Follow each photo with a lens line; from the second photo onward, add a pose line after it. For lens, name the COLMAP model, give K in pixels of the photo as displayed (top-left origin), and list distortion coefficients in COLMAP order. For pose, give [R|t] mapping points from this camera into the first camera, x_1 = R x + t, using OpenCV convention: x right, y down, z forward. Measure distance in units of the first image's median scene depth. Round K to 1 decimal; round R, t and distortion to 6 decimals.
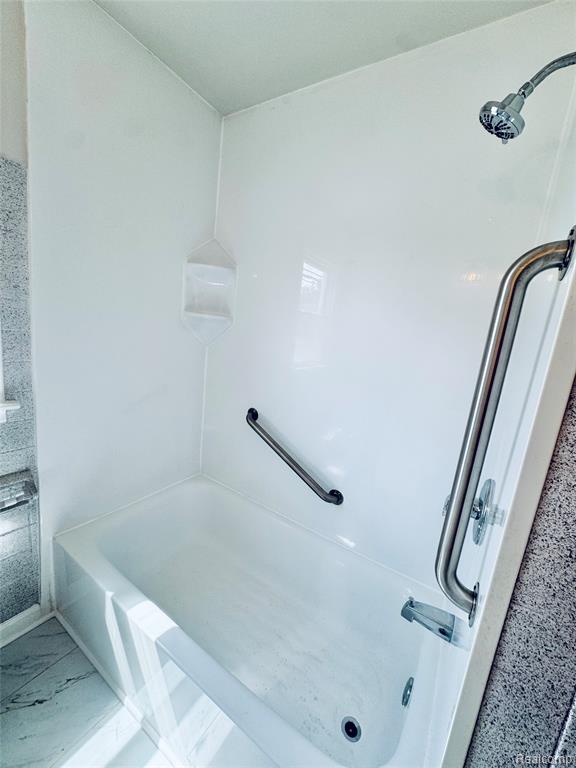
lens RADIAL K [[310.6, 0, 288.0], [0, 310.6, 384.0], [0, 0, 1]] dist [-0.002168, -0.000172]
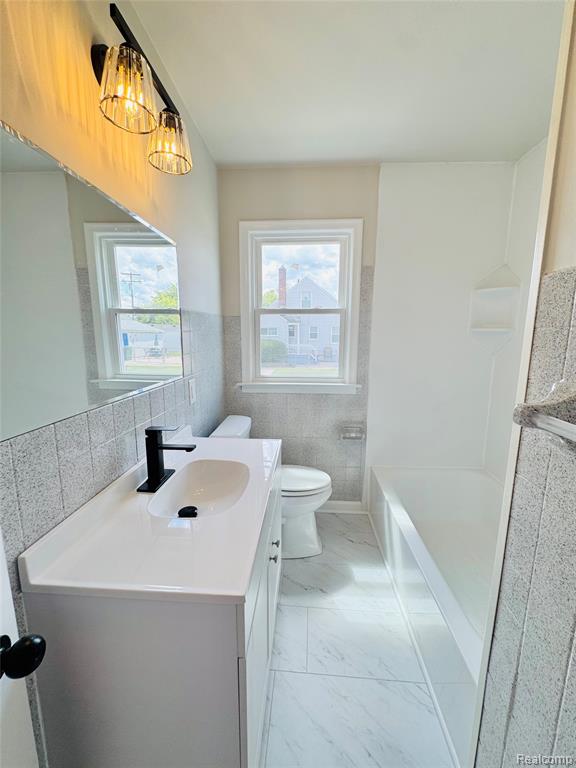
lens RADIAL K [[306.1, 0, 284.8], [0, 306.1, 380.3], [0, 0, 1]] dist [-0.003826, -0.000185]
pose [[0.479330, 0.024100, -0.877304, 0.538649], [-0.113620, 0.992915, -0.034802, 0.143413], [0.870249, 0.116361, 0.478672, -0.316750]]
